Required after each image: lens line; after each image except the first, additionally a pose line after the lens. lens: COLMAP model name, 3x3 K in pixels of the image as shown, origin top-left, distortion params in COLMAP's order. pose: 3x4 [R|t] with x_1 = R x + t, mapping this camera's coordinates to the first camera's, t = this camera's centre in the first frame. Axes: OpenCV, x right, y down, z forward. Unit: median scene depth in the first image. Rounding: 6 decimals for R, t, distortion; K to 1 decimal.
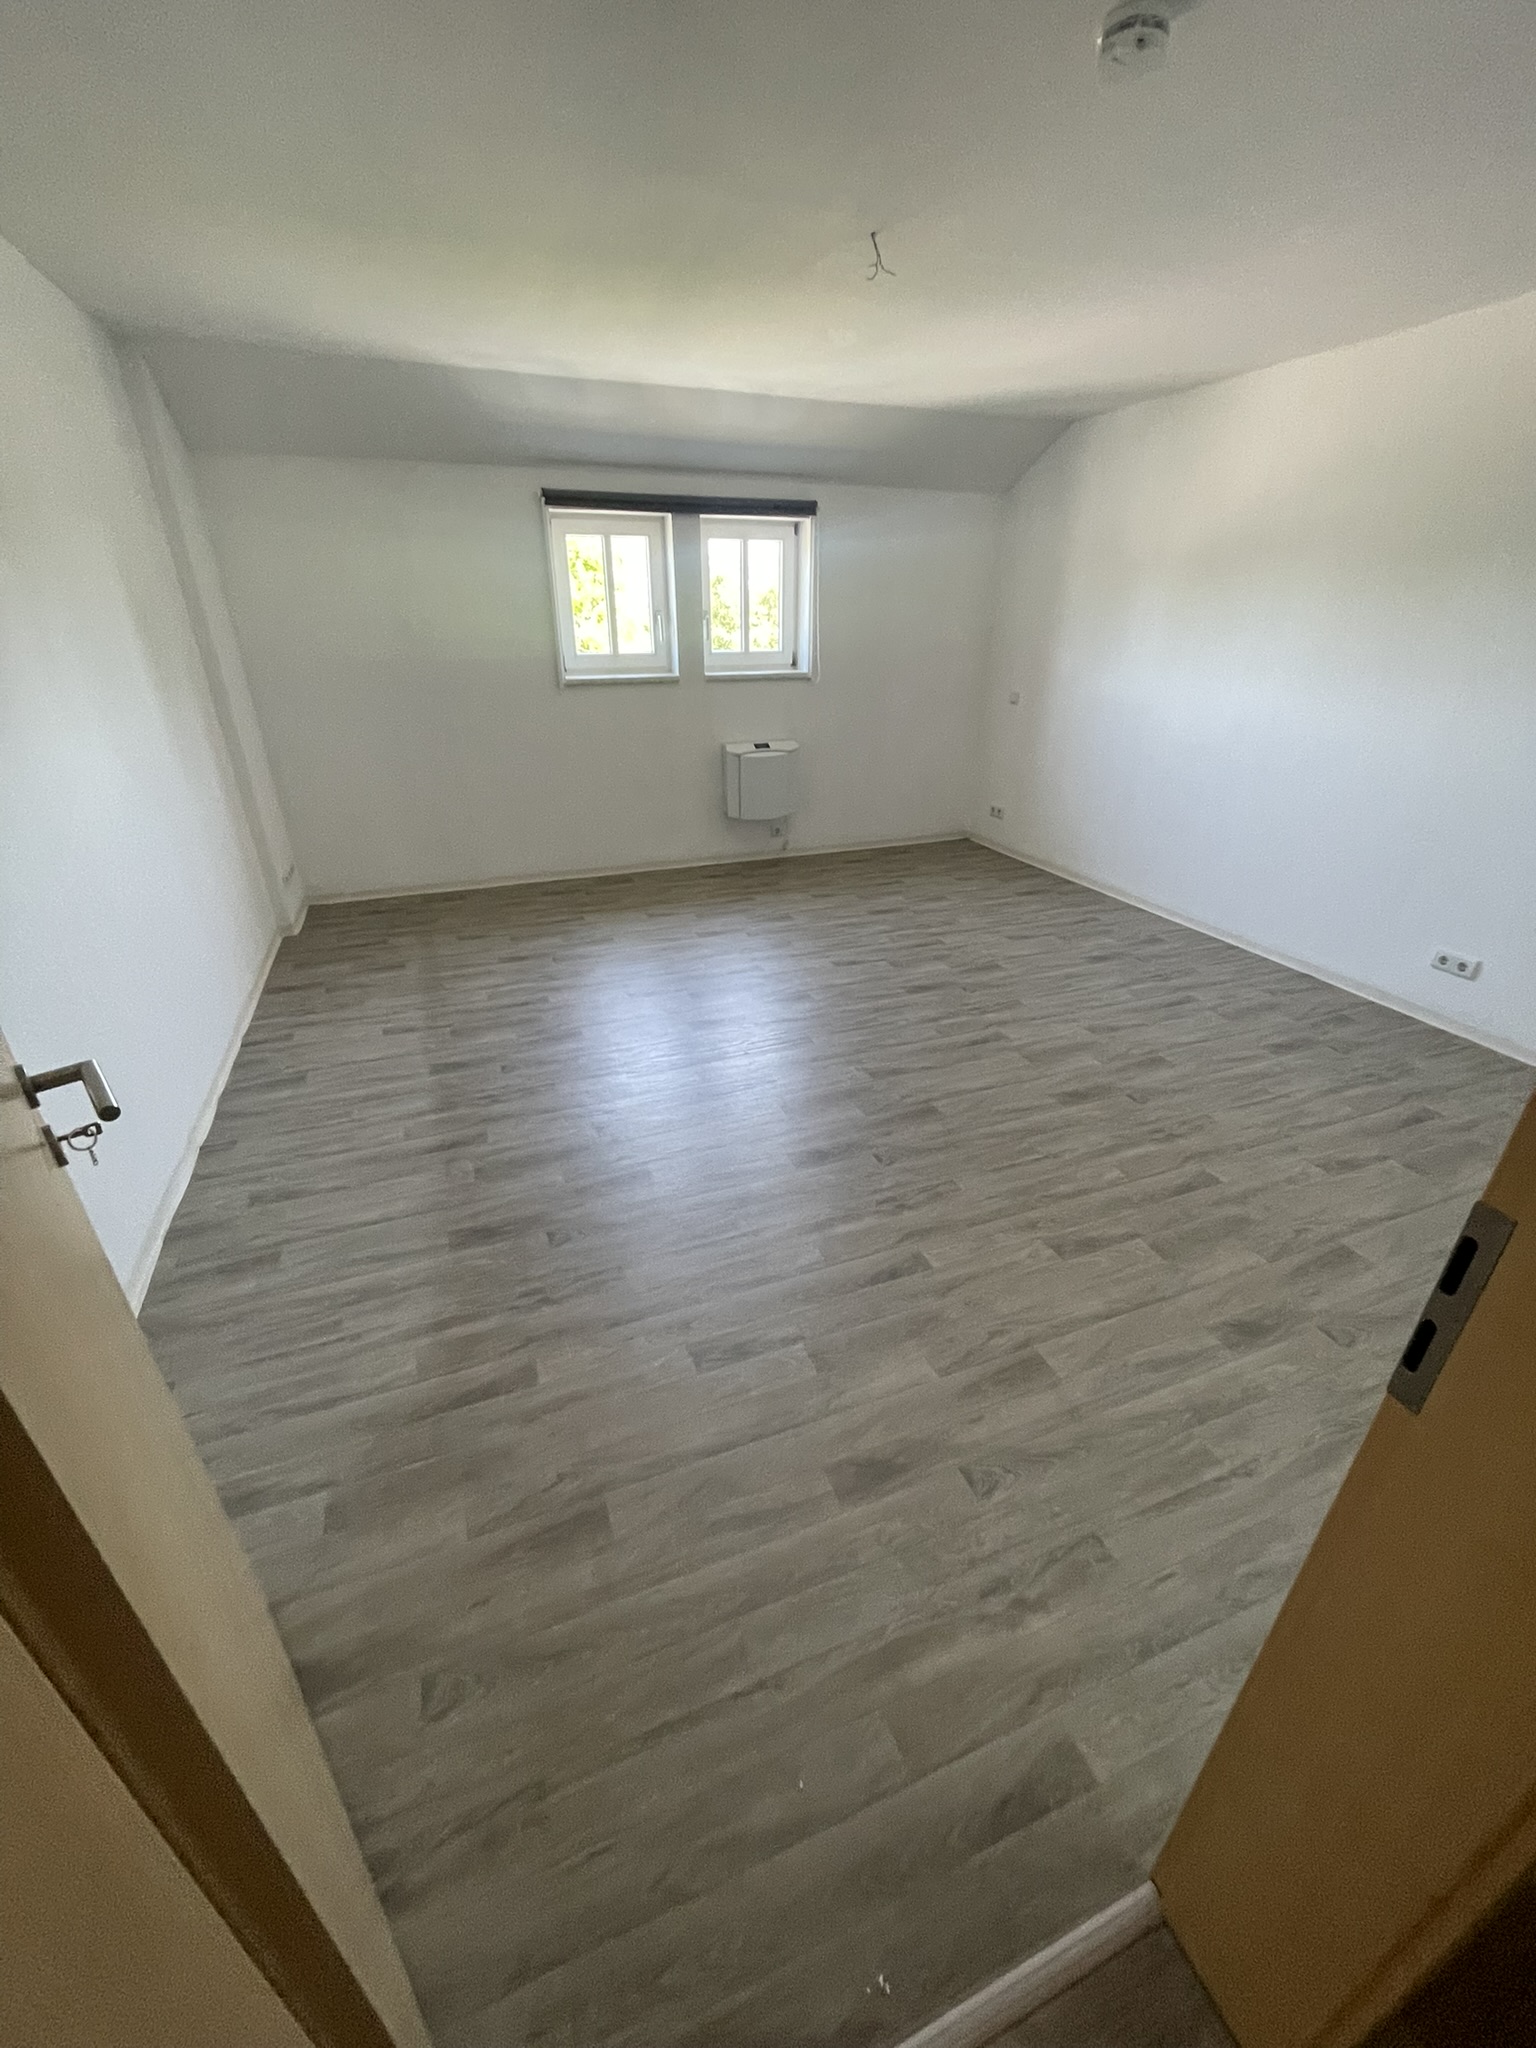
lens RADIAL K [[829.3, 0, 768.0], [0, 829.3, 1024.0], [0, 0, 1]] dist [0.000349, -0.000303]
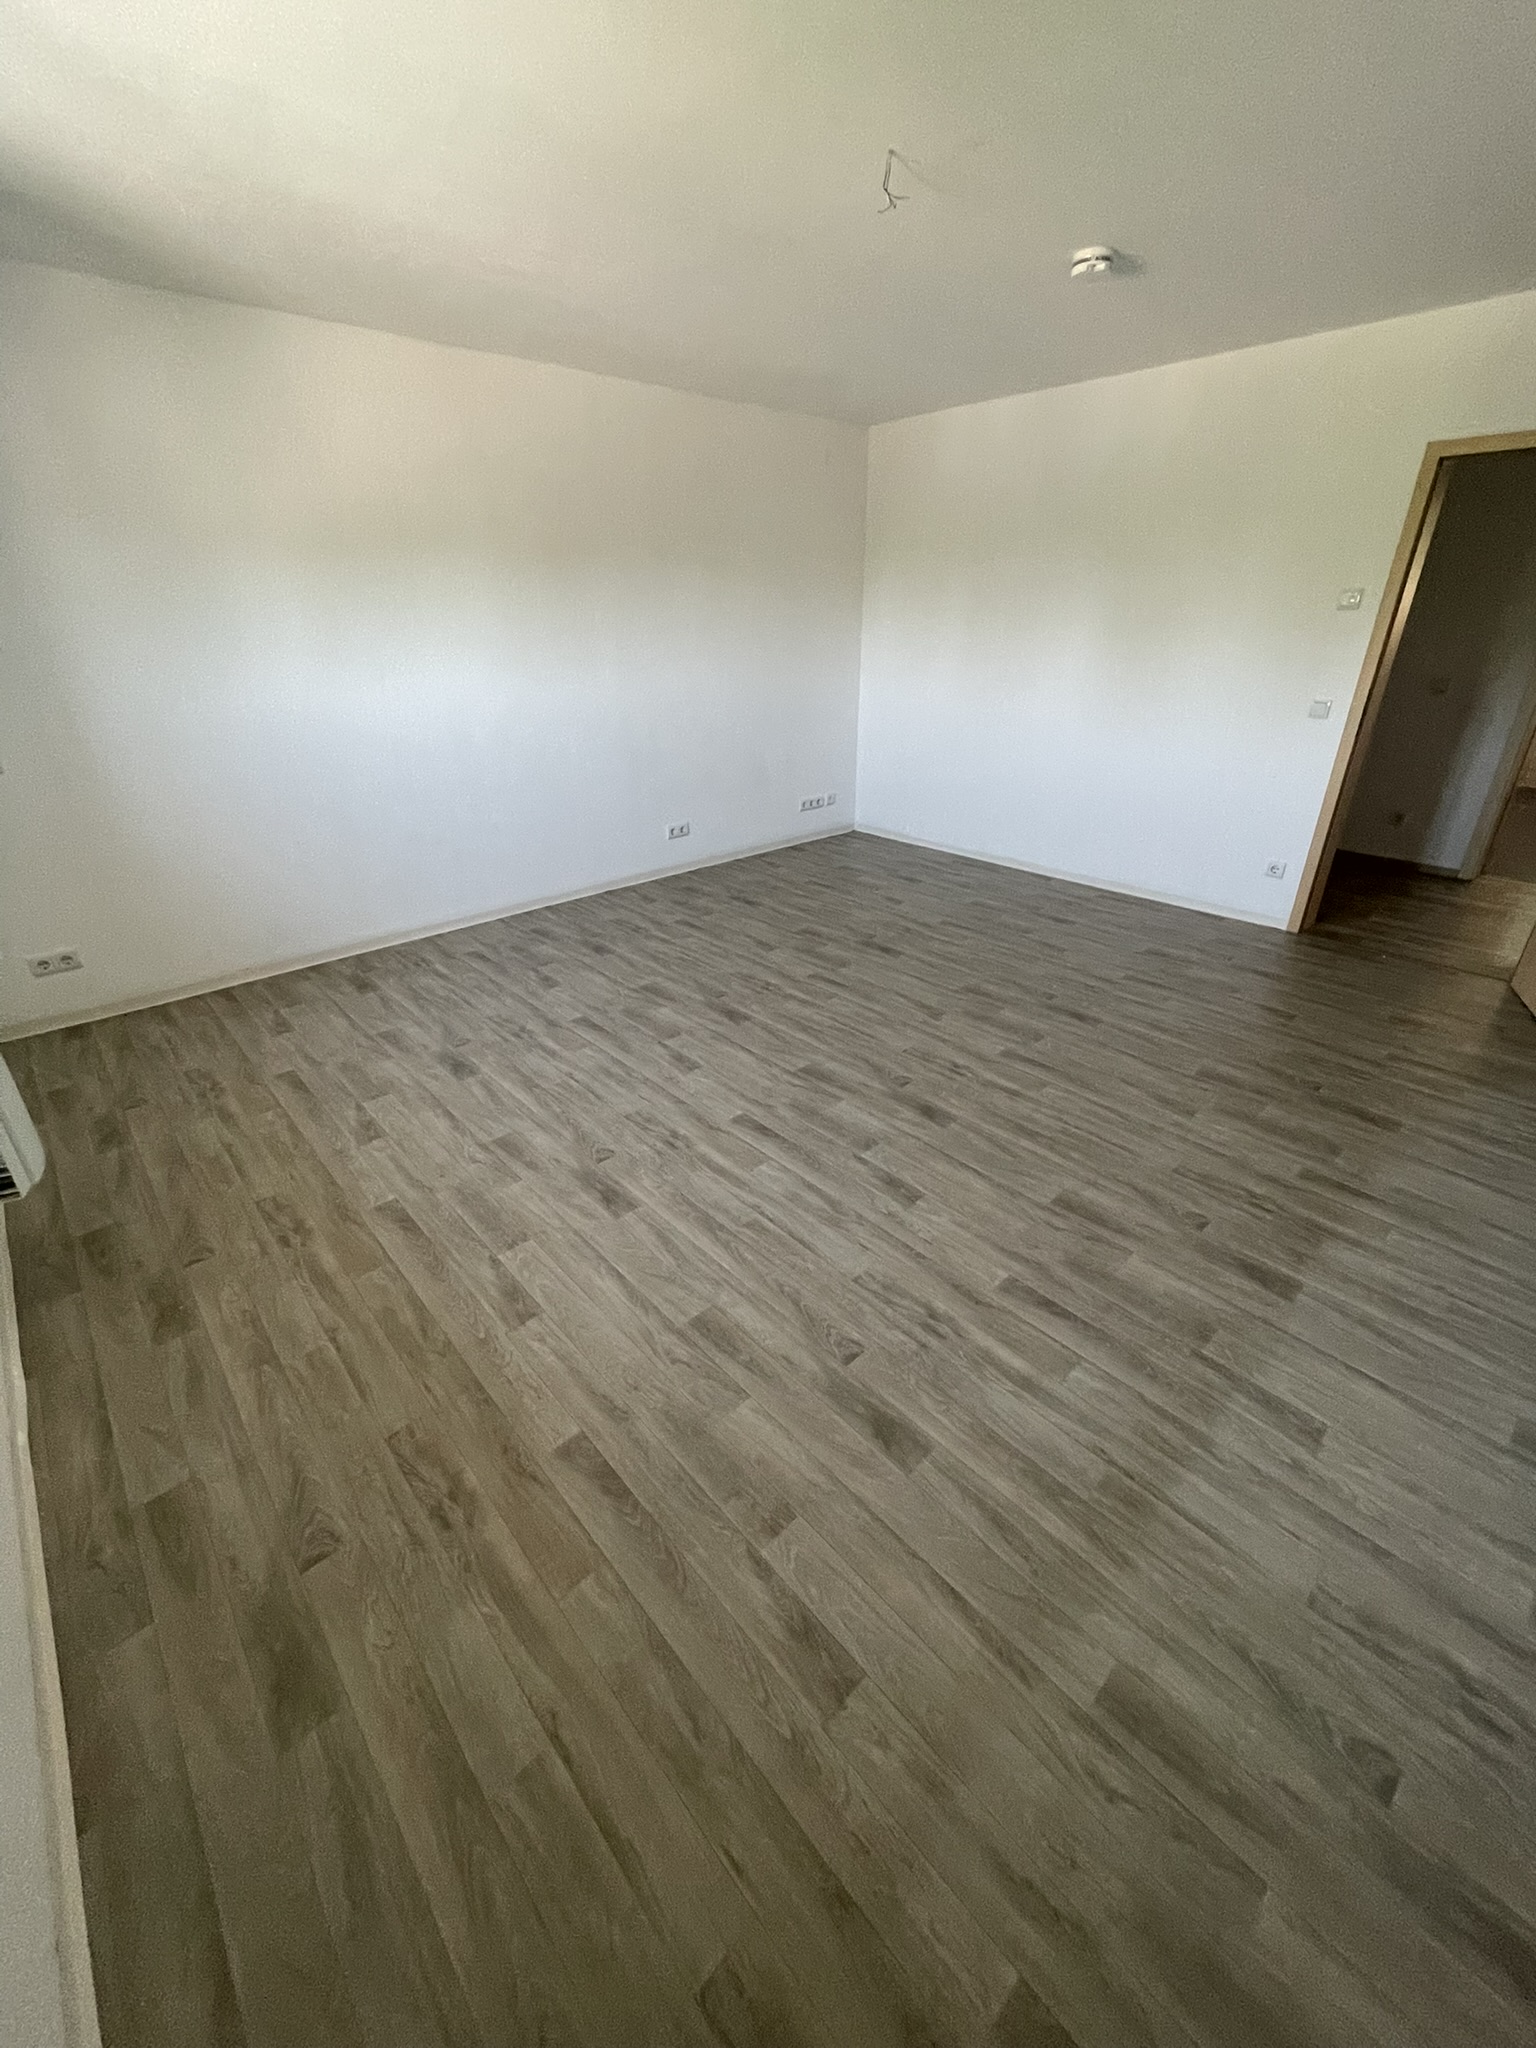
lens RADIAL K [[829.3, 0, 768.0], [0, 829.3, 1024.0], [0, 0, 1]] dist [0.000349, -0.000303]
pose [[-0.363328, -0.412712, 0.835261, -0.572689], [0.423140, 0.725628, 0.542601, -0.497872], [-0.830027, 0.550575, -0.089006, 1.036119]]
